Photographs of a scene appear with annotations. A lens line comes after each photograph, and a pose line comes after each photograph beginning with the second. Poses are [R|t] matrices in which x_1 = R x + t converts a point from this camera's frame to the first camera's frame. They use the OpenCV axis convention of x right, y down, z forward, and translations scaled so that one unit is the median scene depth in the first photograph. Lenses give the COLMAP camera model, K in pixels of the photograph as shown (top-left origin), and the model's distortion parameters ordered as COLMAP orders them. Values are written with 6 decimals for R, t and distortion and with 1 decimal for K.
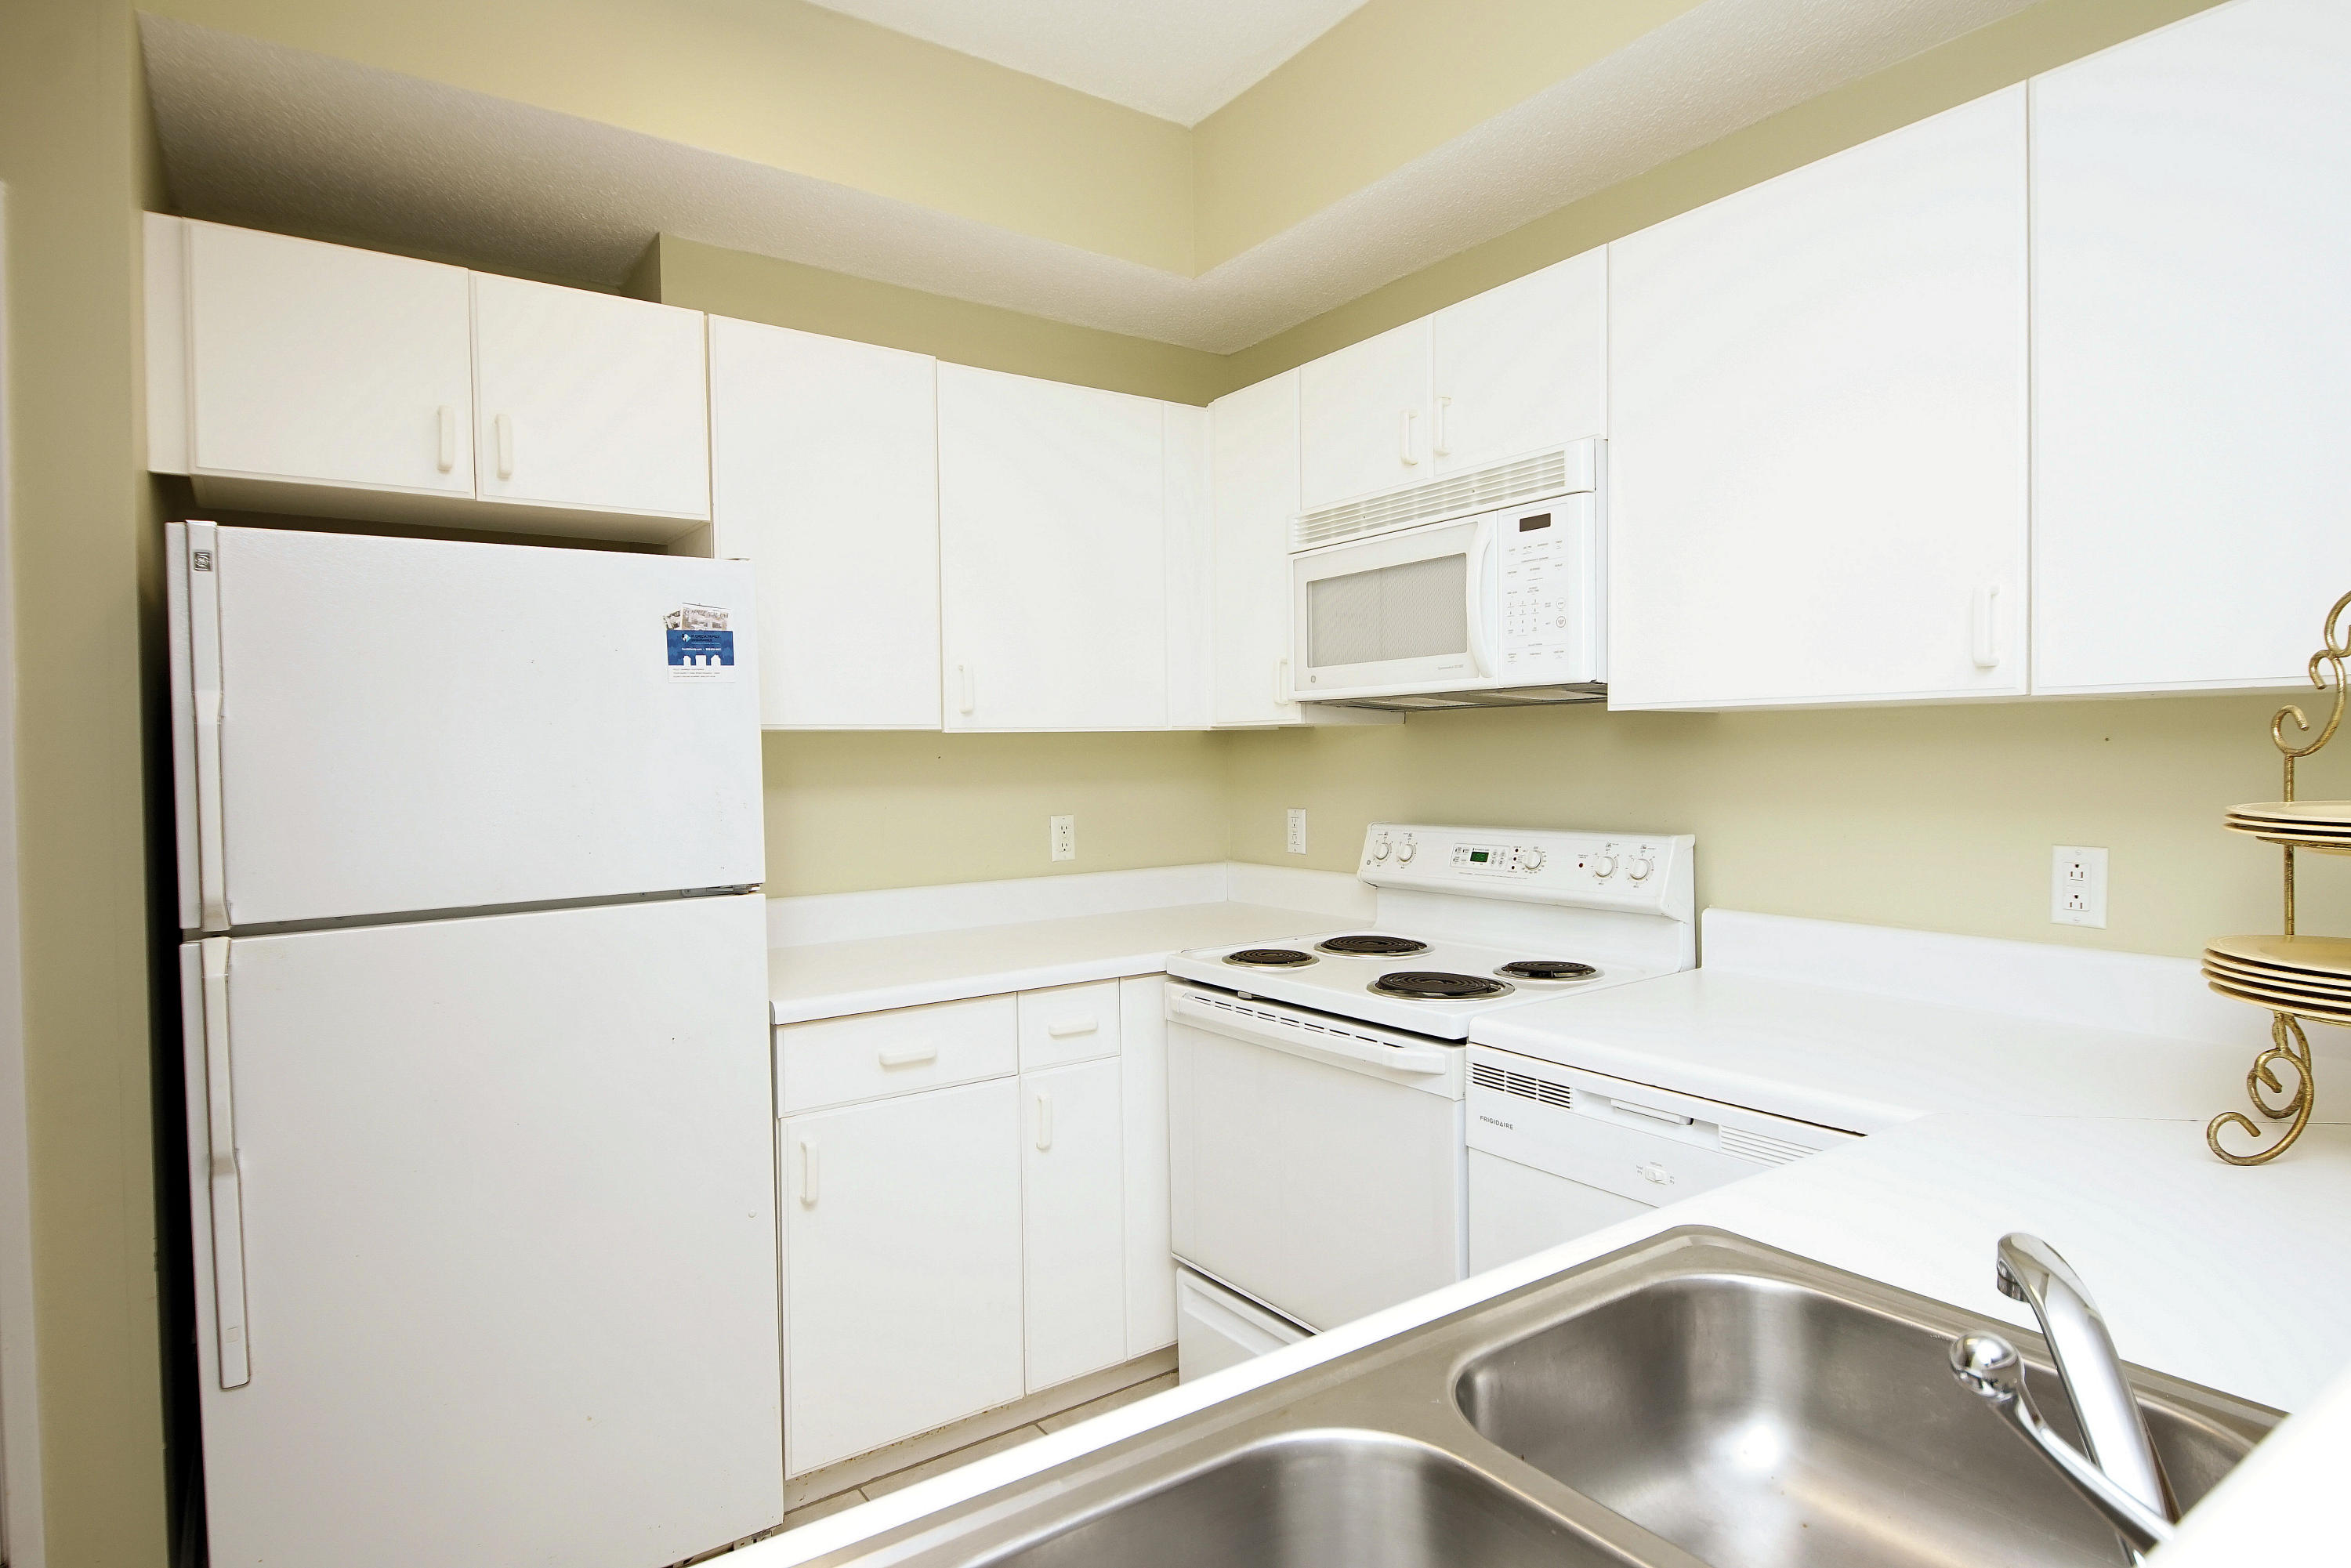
lens RADIAL K [[1249.7, 0, 1160.9], [0, 1249.7, 776.2], [0, 0, 1]] dist [0.040953, -0.035860]
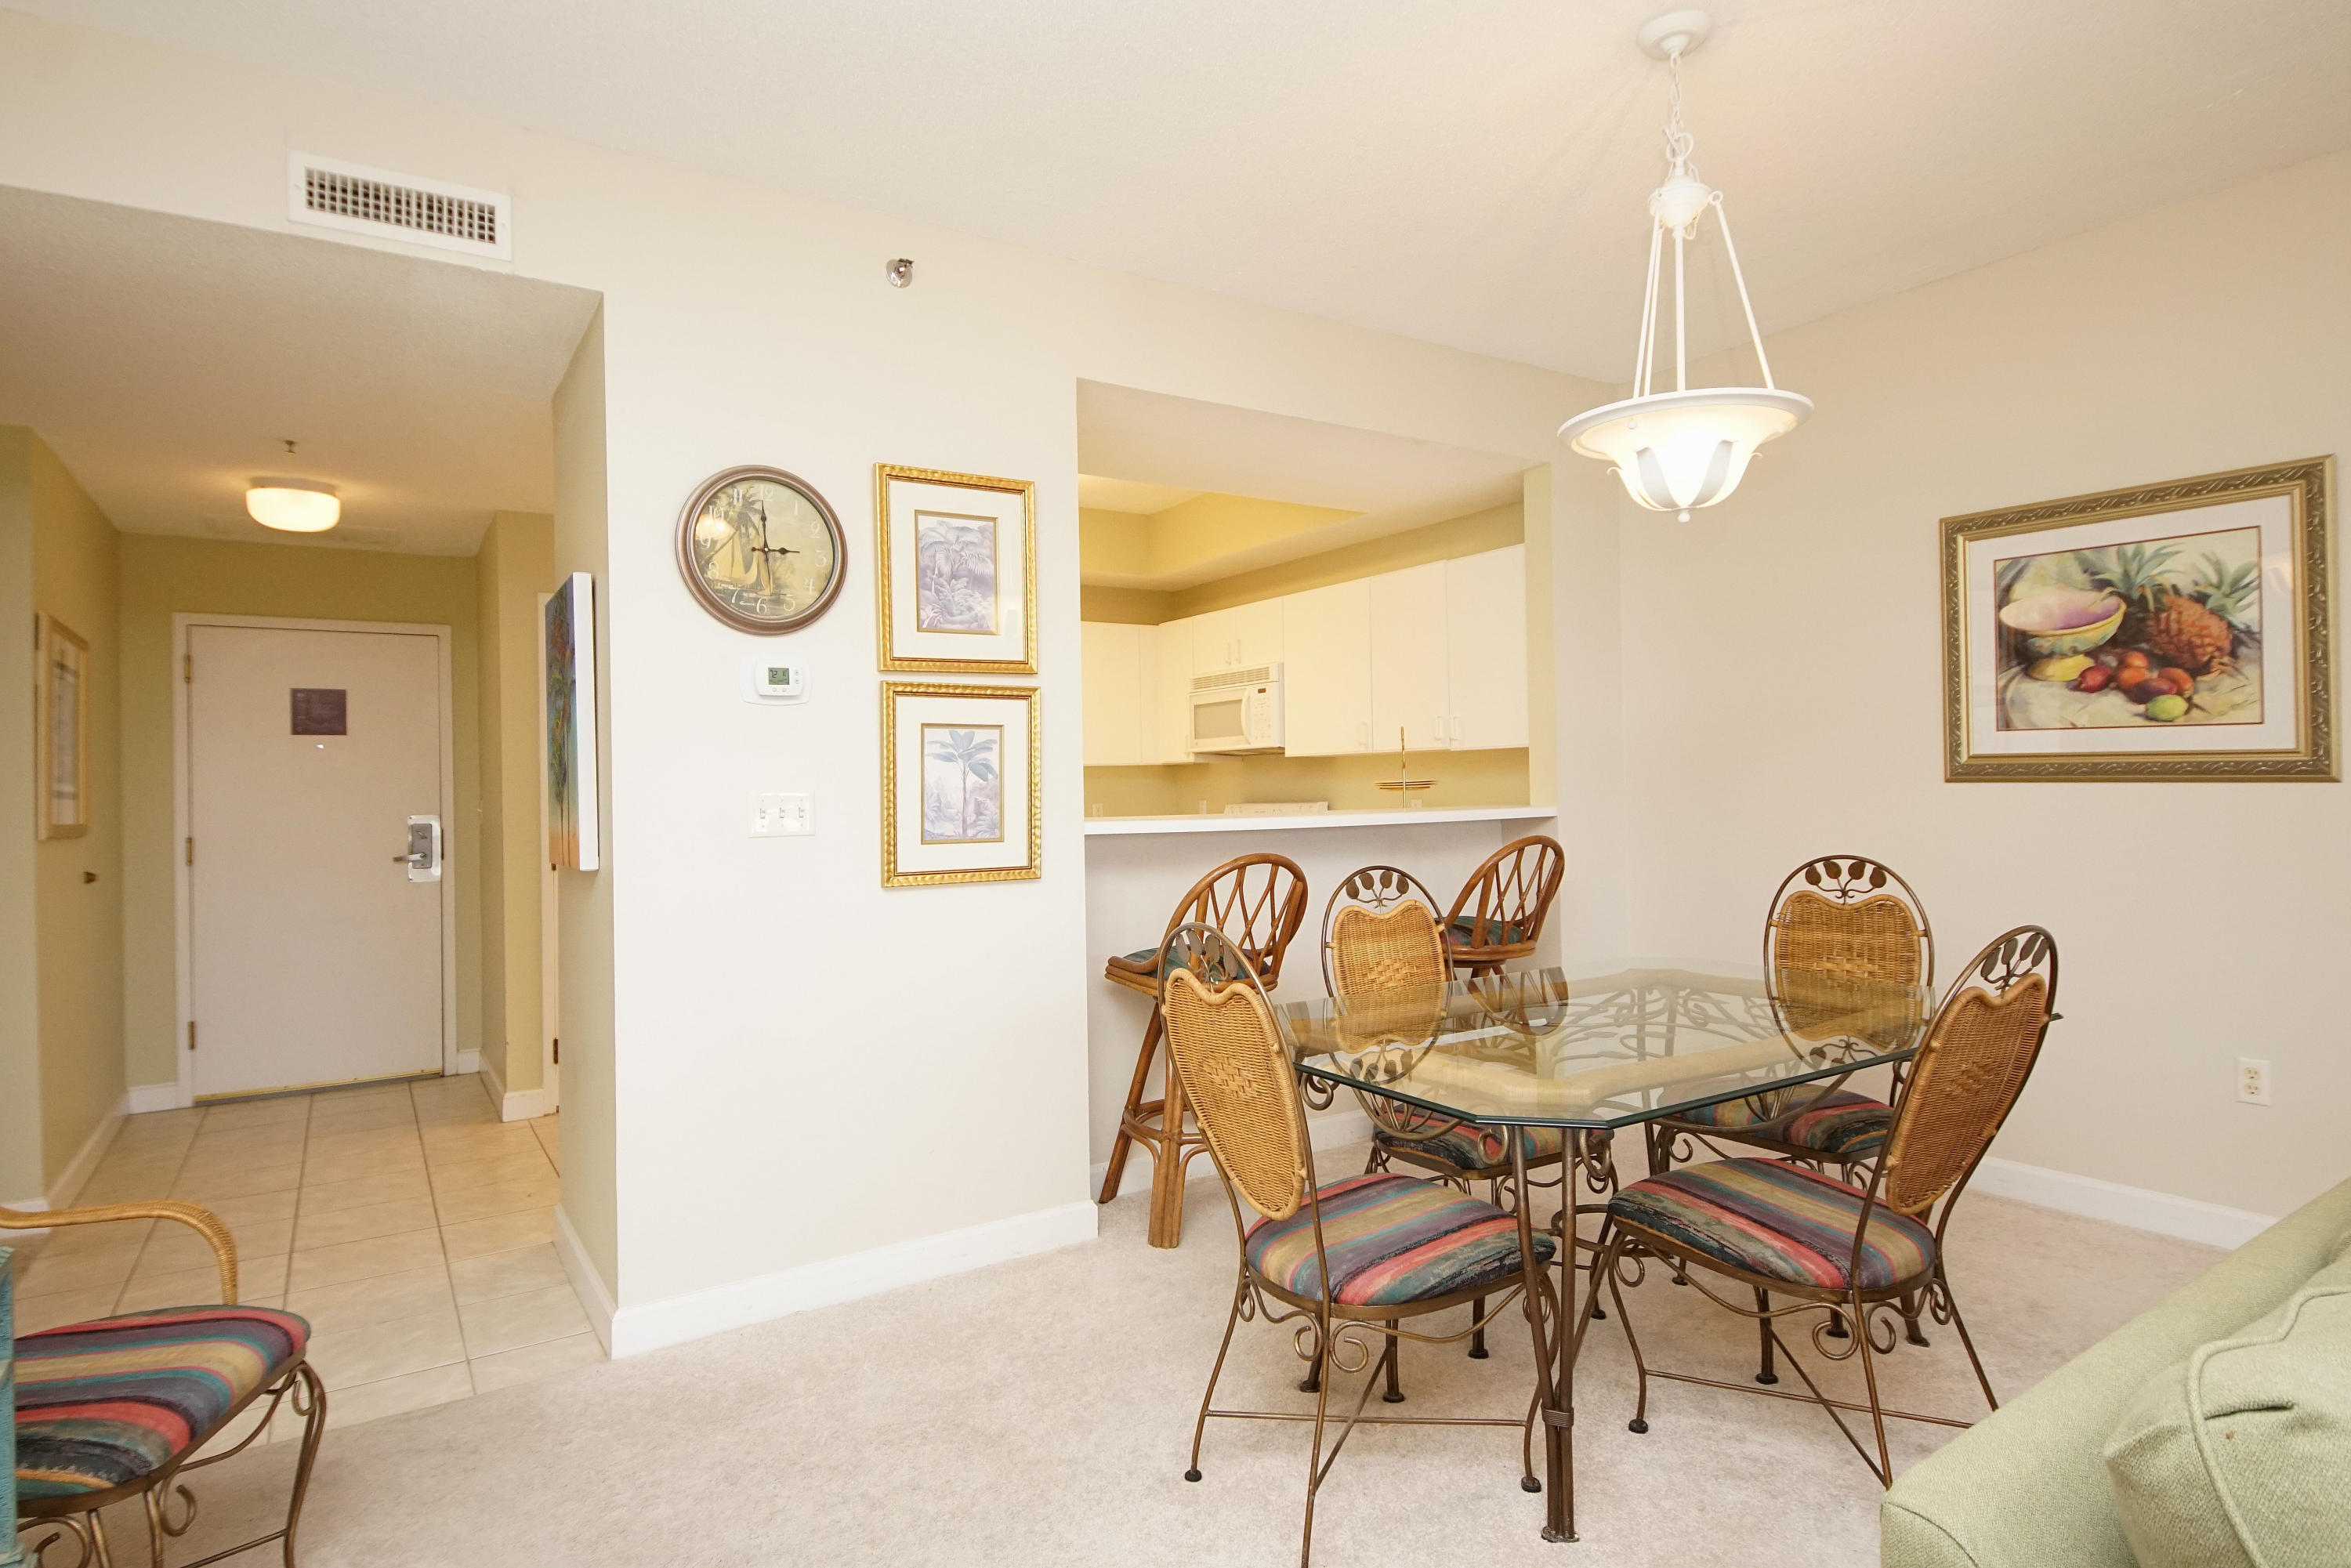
lens RADIAL K [[1254.3, 0, 1175.5], [0, 1254.3, 784.0], [0, 0, 1]] dist [0.030438, -0.034391]
pose [[0.999794, -0.005405, -0.019567, 0.149266], [0.004928, 0.999692, -0.024330, 0.072073], [0.019692, 0.024229, 0.999512, -1.730136]]
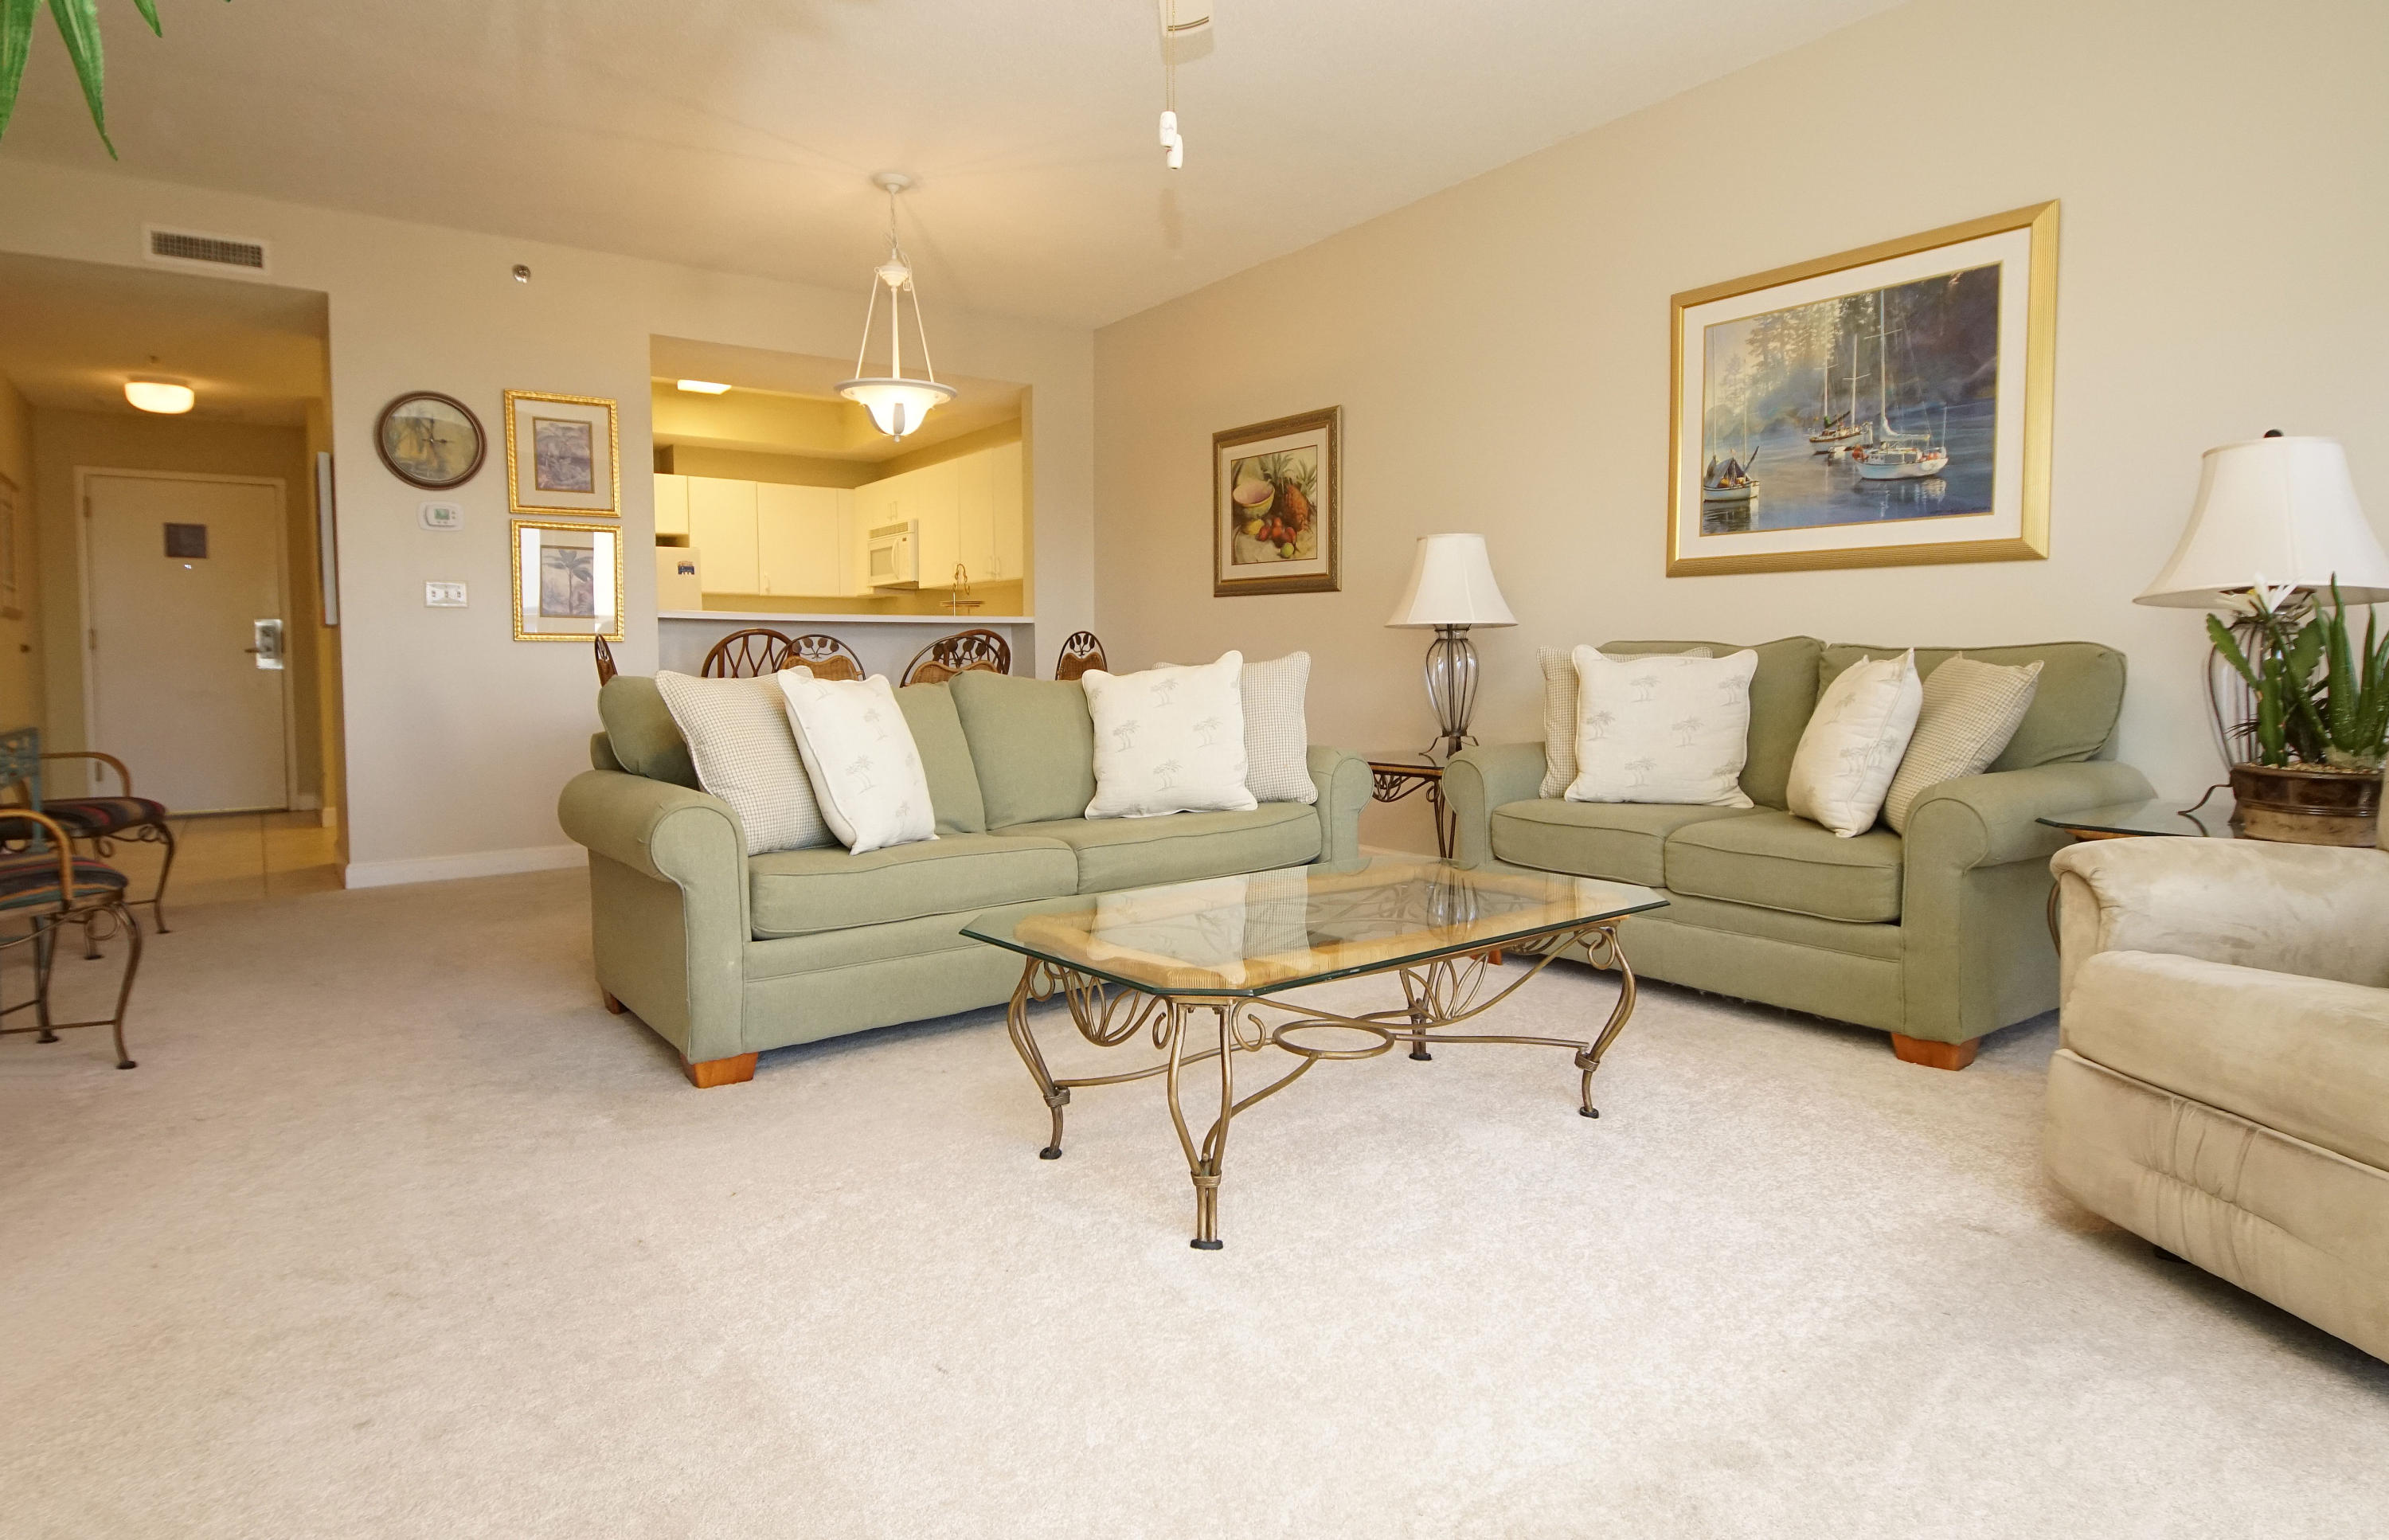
lens RADIAL K [[1275.8, 0, 1189.1], [0, 1275.8, 710.0], [0, 0, 1]] dist [0.042719, -0.035685]
pose [[0.999746, 0.006901, 0.021452, 1.034998], [-0.007331, 0.999772, 0.020031, 0.225792], [-0.021308, -0.020183, 0.999569, -2.817133]]
